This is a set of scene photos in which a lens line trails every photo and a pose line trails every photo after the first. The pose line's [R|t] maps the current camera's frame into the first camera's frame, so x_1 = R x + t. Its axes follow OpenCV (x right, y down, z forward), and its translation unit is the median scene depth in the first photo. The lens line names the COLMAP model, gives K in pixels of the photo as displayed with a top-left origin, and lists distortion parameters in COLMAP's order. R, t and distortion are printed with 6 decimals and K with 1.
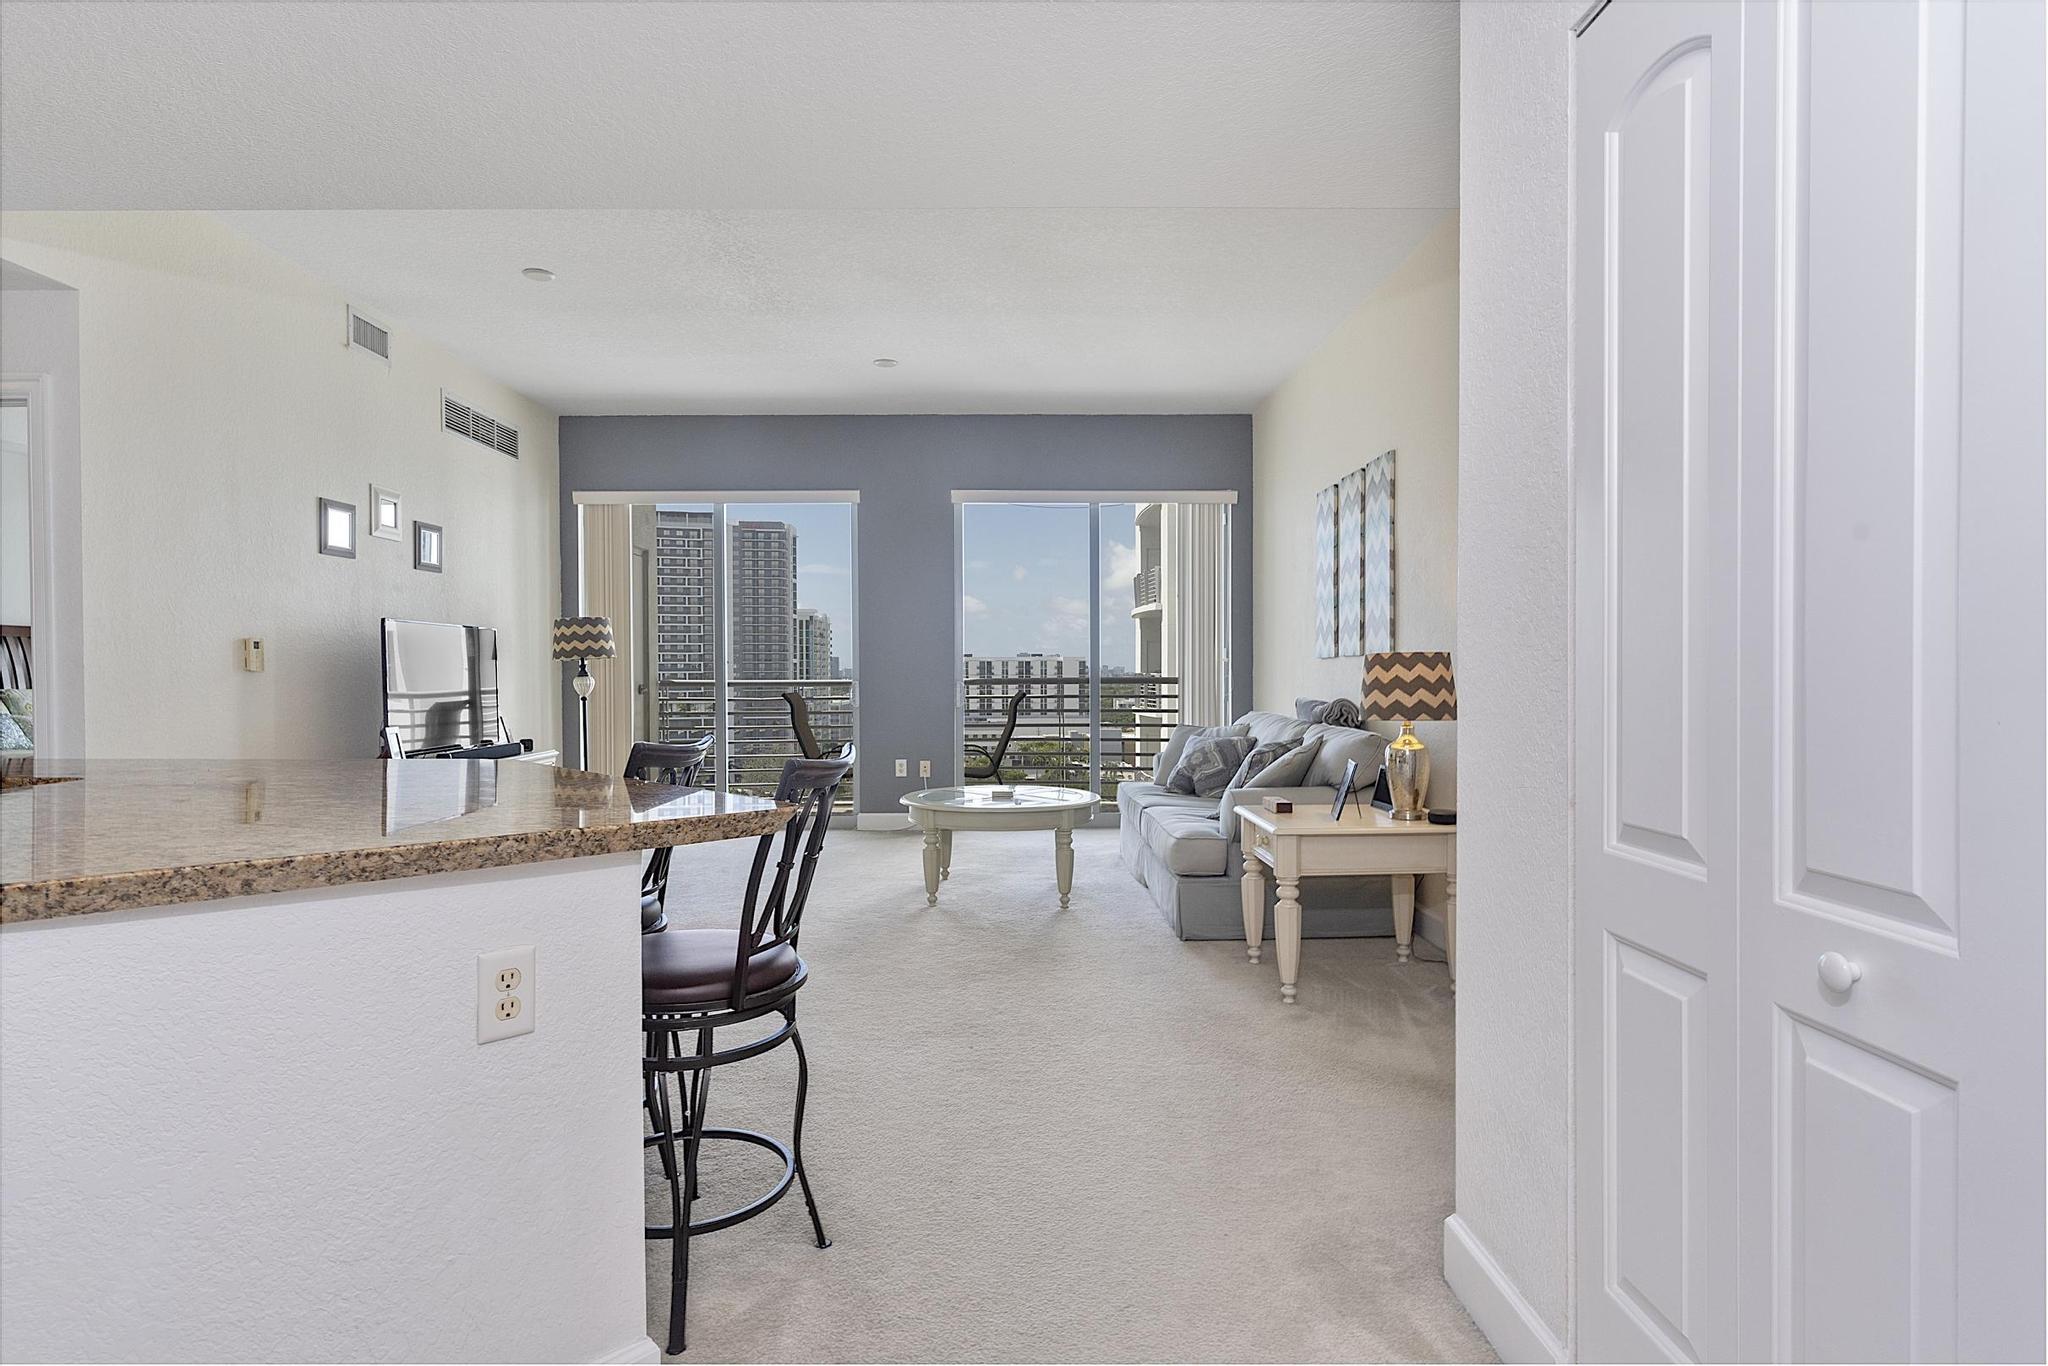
lens RADIAL K [[1056.6, 0, 1009.6], [0, 1056.6, 678.6], [0, 0, 1]] dist [-0.000900, 0.001066]
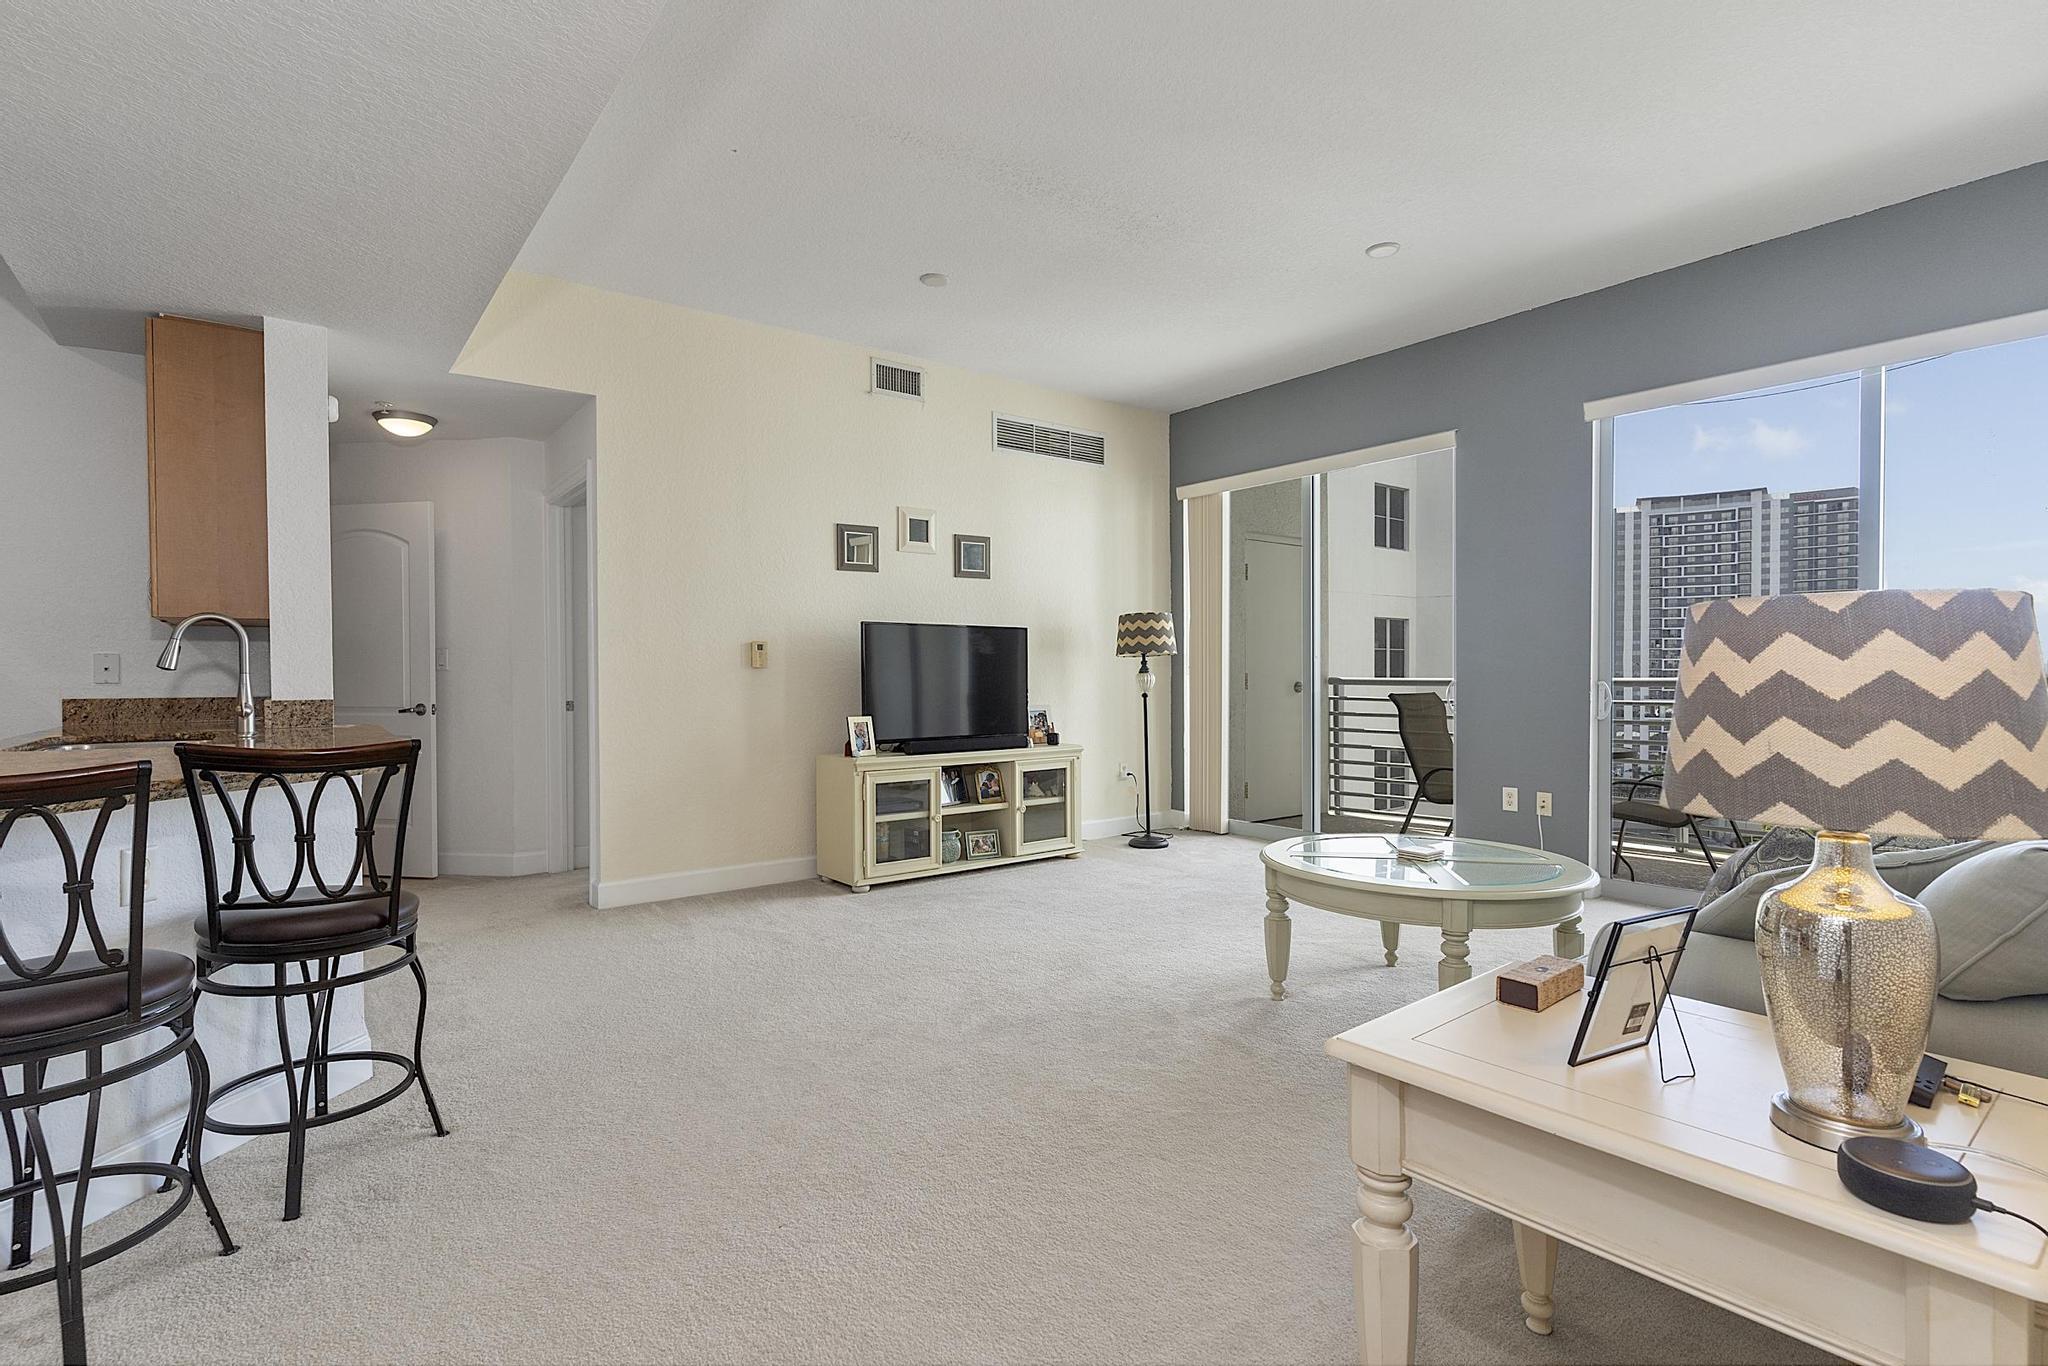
lens RADIAL K [[973.6, 0, 1000.4], [0, 973.6, 687.1], [0, 0, 1]] dist [-0.002005, 0.000849]
pose [[0.590920, 0.014371, -0.806602, 0.320594], [-0.004176, 0.999882, 0.014755, -0.002019], [0.806720, -0.005351, 0.590910, 0.443452]]
